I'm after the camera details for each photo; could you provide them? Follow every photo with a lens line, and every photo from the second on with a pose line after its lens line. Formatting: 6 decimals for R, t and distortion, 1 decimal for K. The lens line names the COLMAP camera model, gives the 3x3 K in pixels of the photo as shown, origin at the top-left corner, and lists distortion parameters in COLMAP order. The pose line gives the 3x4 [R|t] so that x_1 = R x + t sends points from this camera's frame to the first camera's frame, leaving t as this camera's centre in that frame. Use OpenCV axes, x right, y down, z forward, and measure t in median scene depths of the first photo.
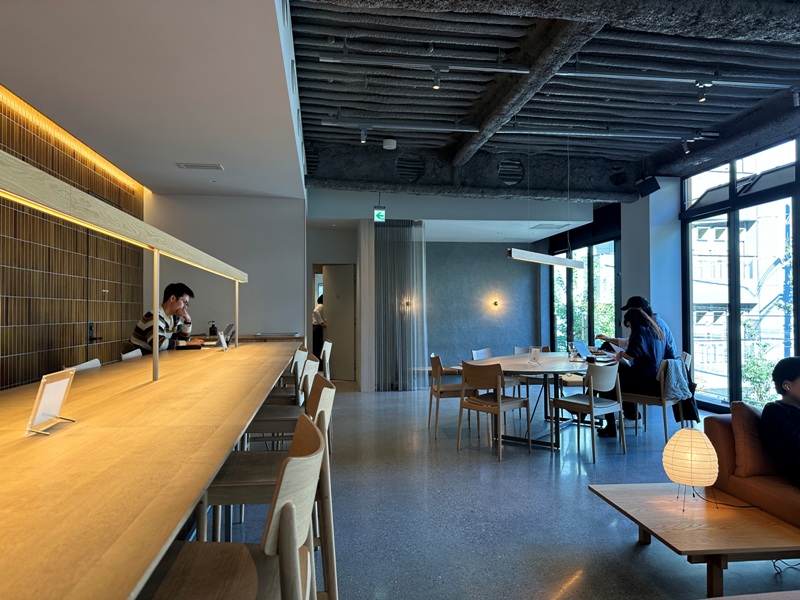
lens RADIAL K [[559.3, 0, 400.0], [0, 559.3, 300.0], [0, 0, 1]] dist [0.004061, -0.000359]
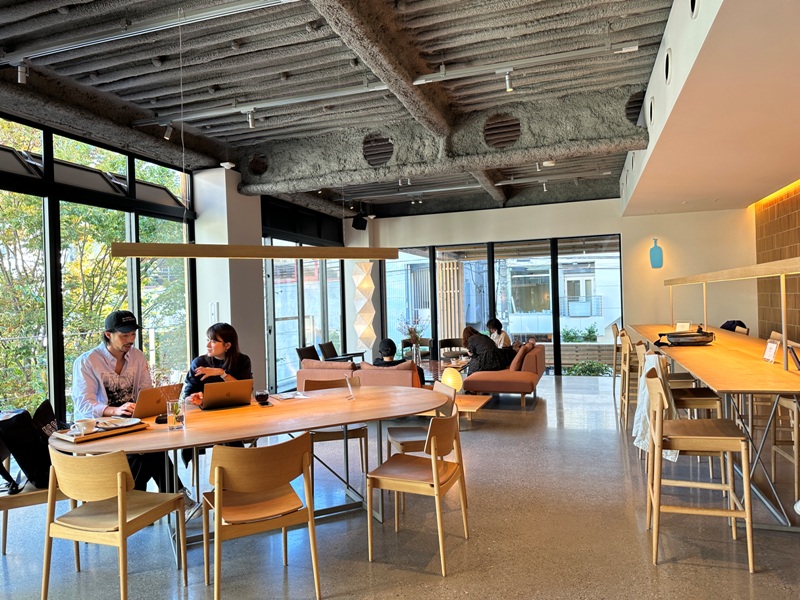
lens RADIAL K [[559.3, 0, 400.0], [0, 559.3, 300.0], [0, 0, 1]] dist [0.004061, -0.000359]
pose [[-0.895524, 0.025223, 0.444298, -0.189524], [0.024633, 0.999671, -0.007102, -0.014756], [-0.444331, 0.004584, -0.895851, 2.018541]]
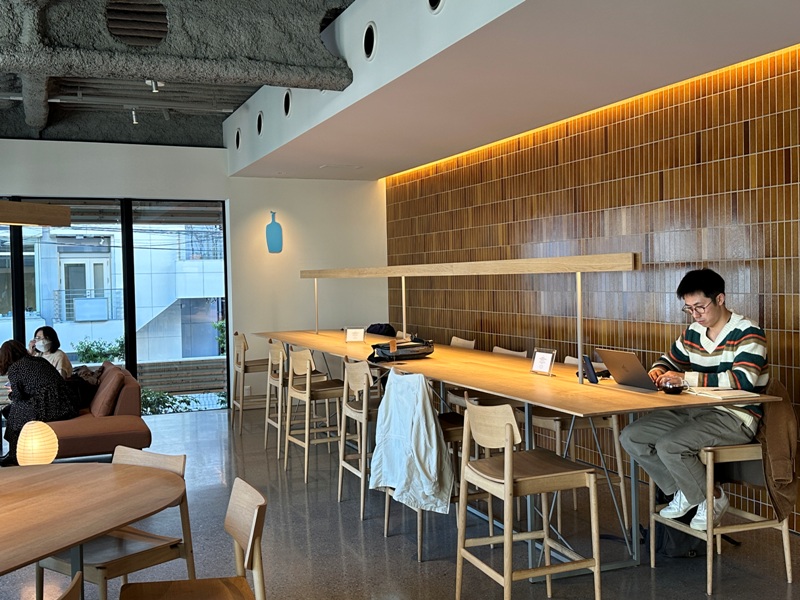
lens RADIAL K [[853.0, 0, 400.0], [0, 853.0, 300.0], [0, 0, 1]] dist [0.181324, -0.308588]
pose [[-0.970001, 0.021354, -0.242159, 0.245122], [0.018087, 0.999713, 0.015708, -0.037019], [0.242425, 0.010857, -0.970109, 2.030761]]
